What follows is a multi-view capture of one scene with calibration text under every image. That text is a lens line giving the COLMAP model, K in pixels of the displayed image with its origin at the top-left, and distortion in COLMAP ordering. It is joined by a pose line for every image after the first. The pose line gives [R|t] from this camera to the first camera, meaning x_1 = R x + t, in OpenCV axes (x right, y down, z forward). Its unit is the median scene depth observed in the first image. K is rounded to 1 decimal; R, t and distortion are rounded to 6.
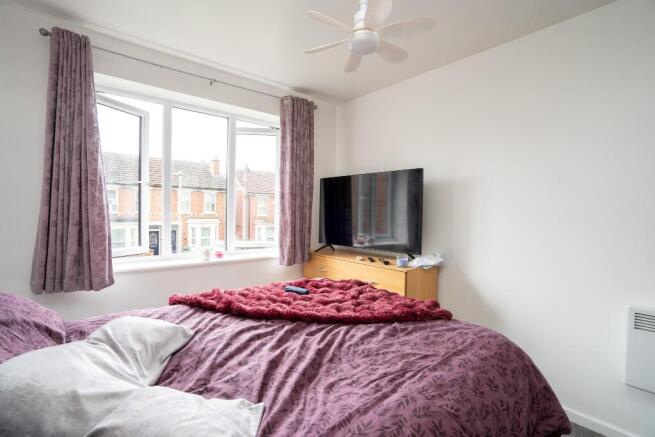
lens RADIAL K [[319.4, 0, 327.5], [0, 319.4, 216.9], [0, 0, 1]] dist [0.000816, 0.000693]
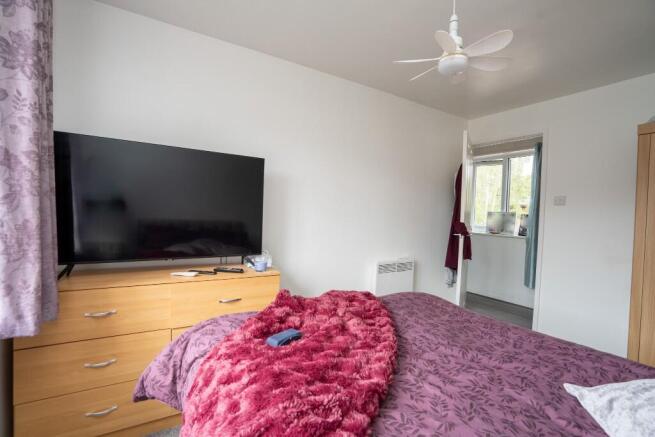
lens RADIAL K [[319.4, 0, 327.5], [0, 319.4, 216.9], [0, 0, 1]] dist [0.000816, 0.000693]
pose [[0.117390, -0.026167, 0.992741, -0.514267], [-0.017219, 0.999449, 0.028380, -0.014760], [-0.992937, -0.020426, 0.116875, 0.616625]]
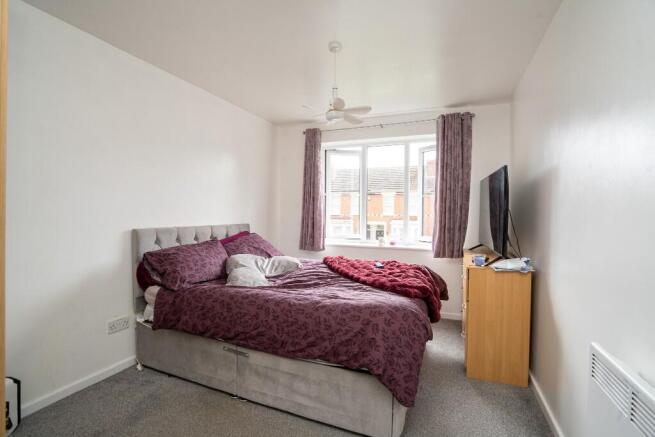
lens RADIAL K [[318.7, 0, 317.4], [0, 318.7, 217.6], [0, 0, 1]] dist [-0.020963, 0.001186]
pose [[0.447464, 0.007148, -0.894273, 0.808875], [-0.016562, 0.999863, -0.000295, 0.011342], [0.894149, 0.014943, 0.447521, 0.071528]]
